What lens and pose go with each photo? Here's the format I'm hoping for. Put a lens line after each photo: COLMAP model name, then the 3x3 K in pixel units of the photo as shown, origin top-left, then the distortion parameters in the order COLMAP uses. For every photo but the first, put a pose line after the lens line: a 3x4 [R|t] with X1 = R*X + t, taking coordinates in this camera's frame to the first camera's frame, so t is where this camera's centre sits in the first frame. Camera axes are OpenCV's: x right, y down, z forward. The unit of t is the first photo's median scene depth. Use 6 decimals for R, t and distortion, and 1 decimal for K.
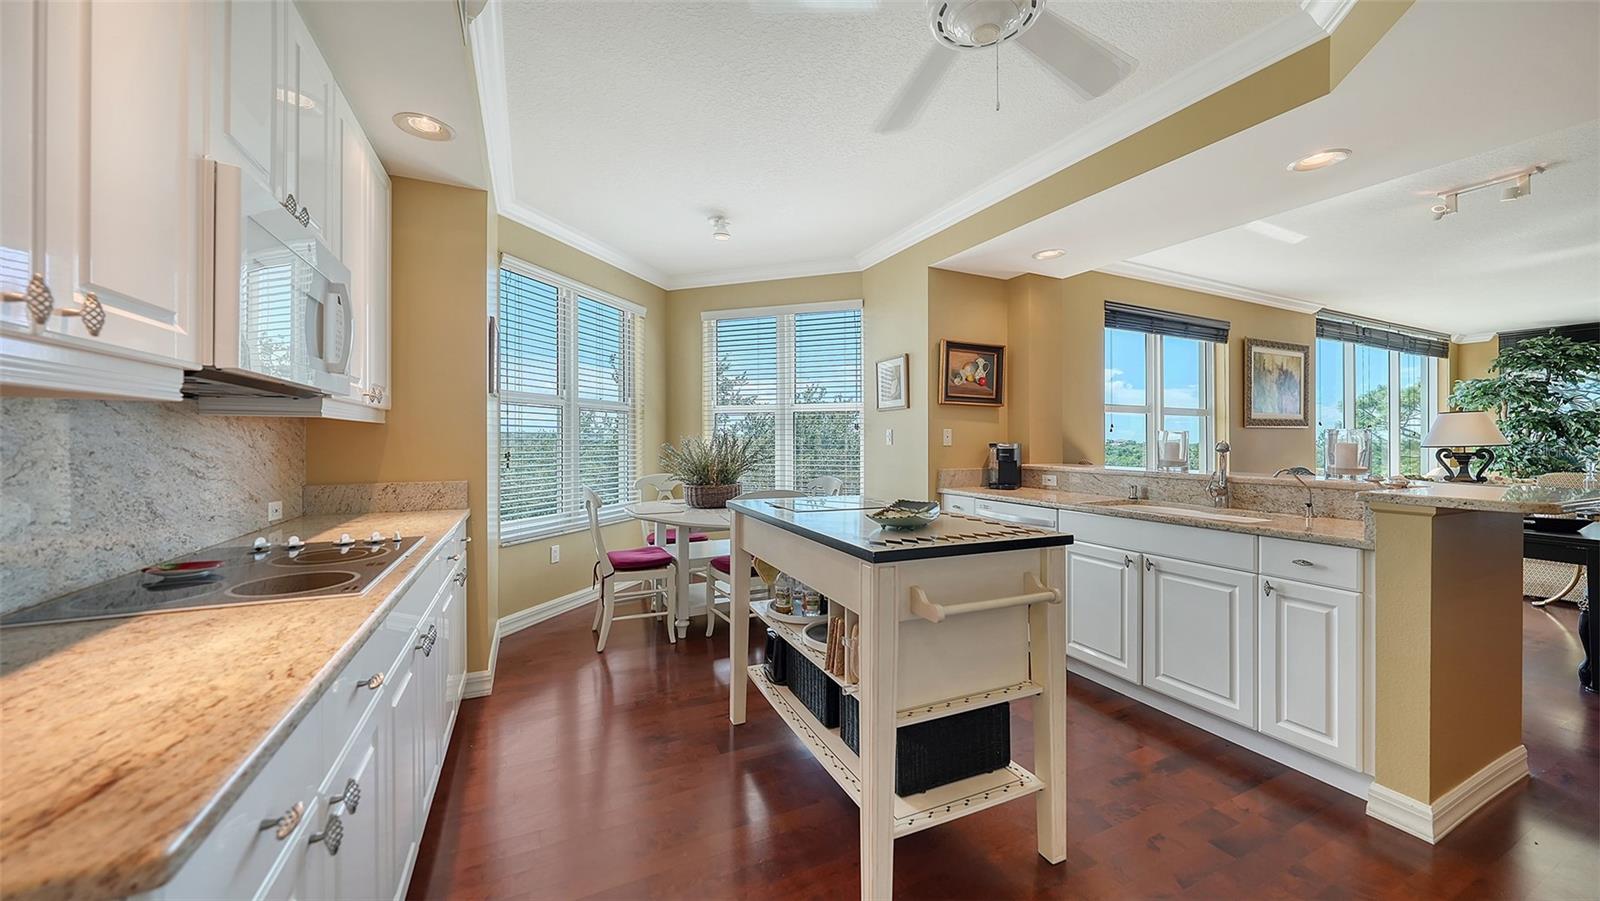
lens RADIAL K [[561.8, 0, 795.6], [0, 561.8, 433.0], [0, 0, 1]] dist [-0.003686, -0.000504]
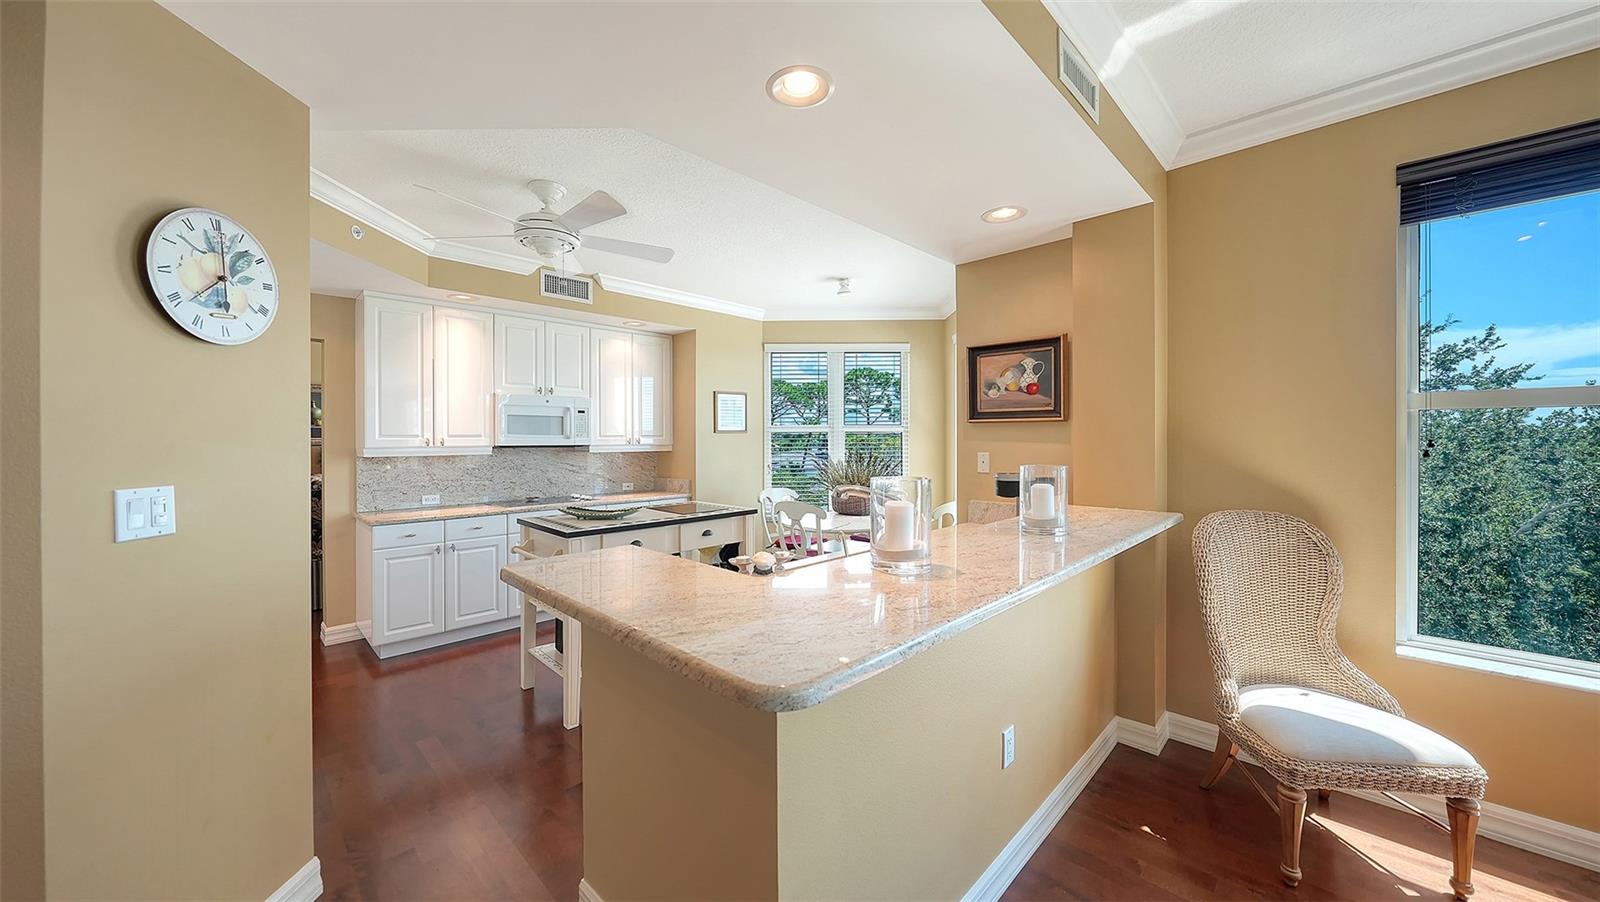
lens RADIAL K [[568.8, 0, 799.1], [0, 568.8, 444.4], [0, 0, 1]] dist [0.000160, -0.000015]
pose [[0.341526, -0.001784, -0.939870, 0.953948], [0.017963, 0.999828, 0.004629, -0.027696], [0.939701, -0.018464, 0.341500, 0.458998]]
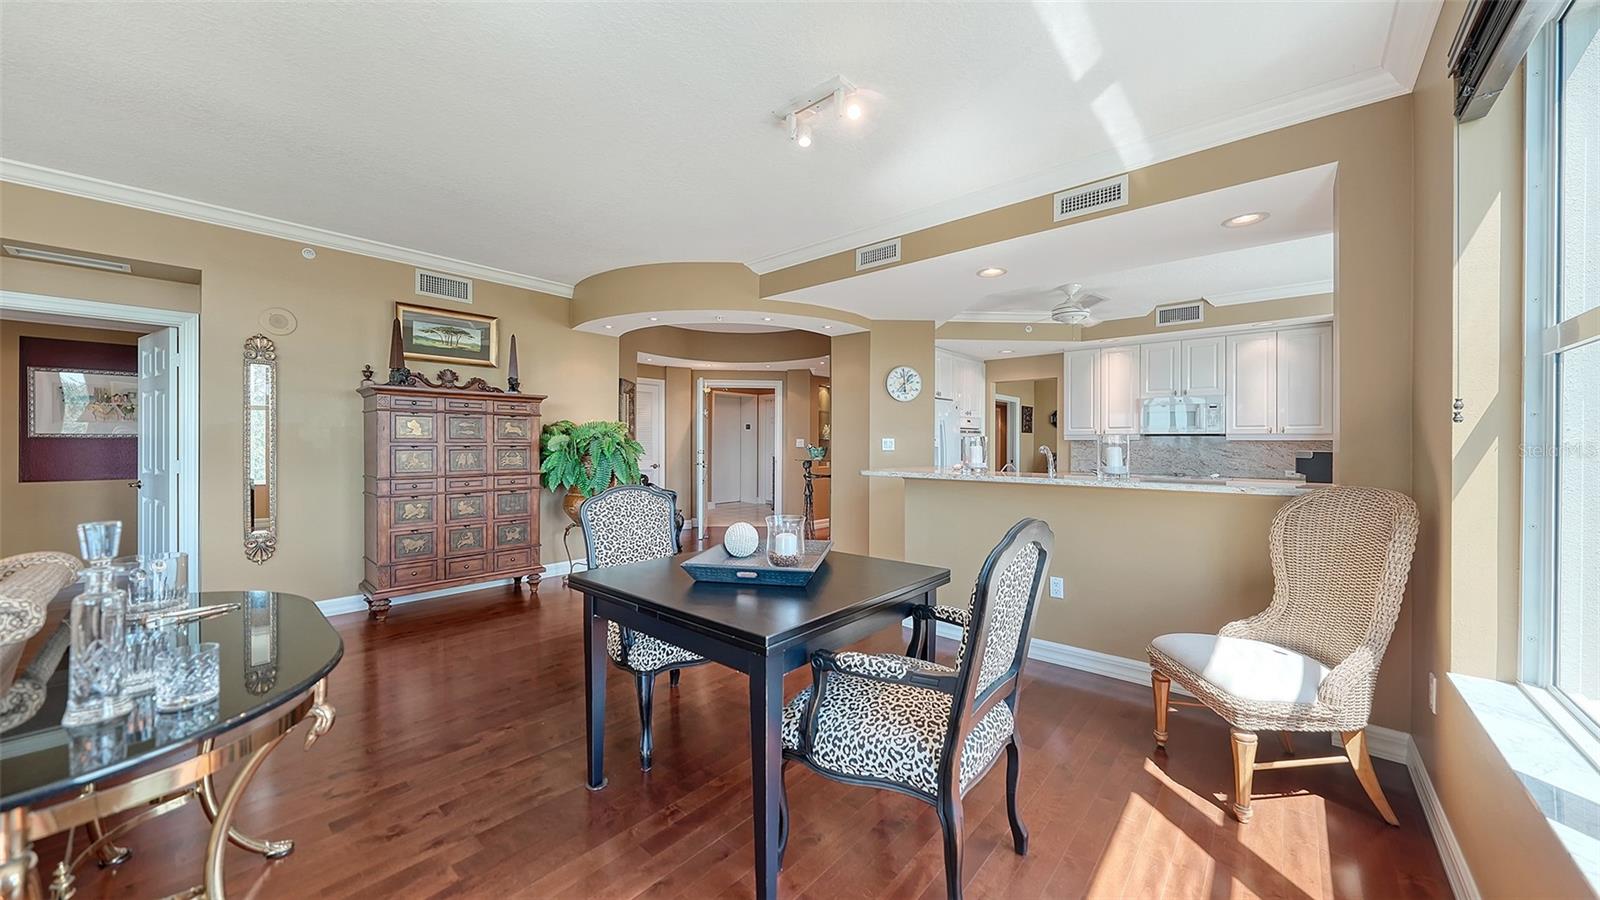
lens RADIAL K [[565.9, 0, 799.0], [0, 565.9, 445.6], [0, 0, 1]] dist [-0.000084, -0.000003]
pose [[-0.912669, -0.008058, -0.408620, 1.292087], [-0.004127, 0.999936, -0.010501, 0.028249], [0.408678, -0.007898, -0.912644, 1.441674]]
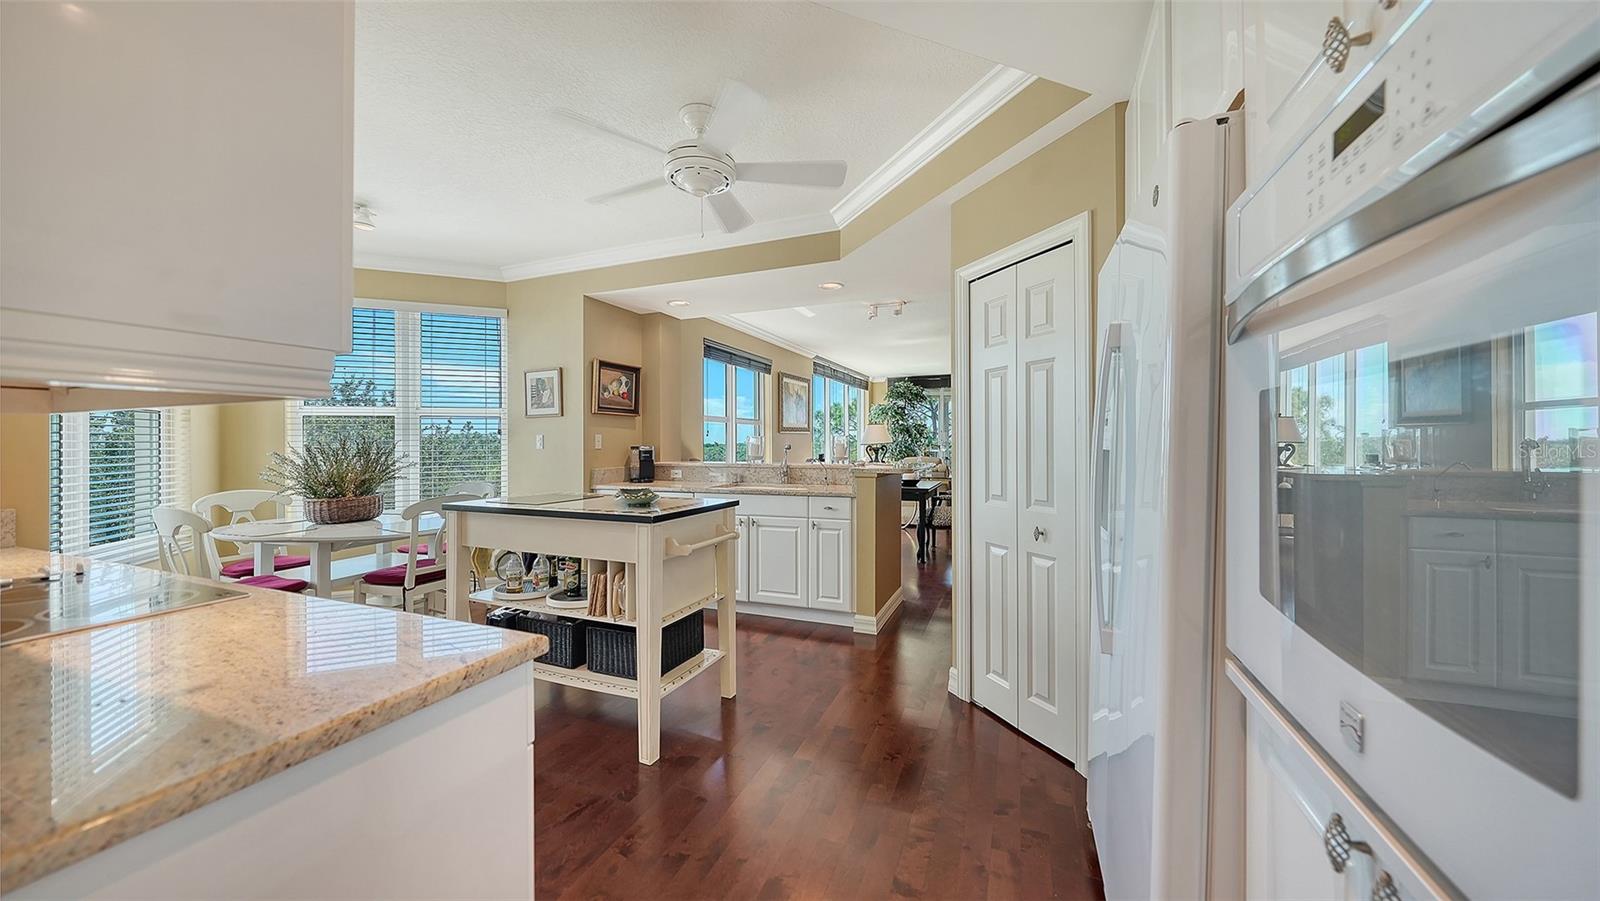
lens RADIAL K [[561.8, 0, 802.6], [0, 561.8, 445.7], [0, 0, 1]] dist [-0.003686, -0.000504]
pose [[0.727136, -0.015115, 0.686327, -0.229239], [0.002728, 0.999813, 0.019130, -0.005246], [-0.686488, -0.012038, 0.727041, -0.155051]]
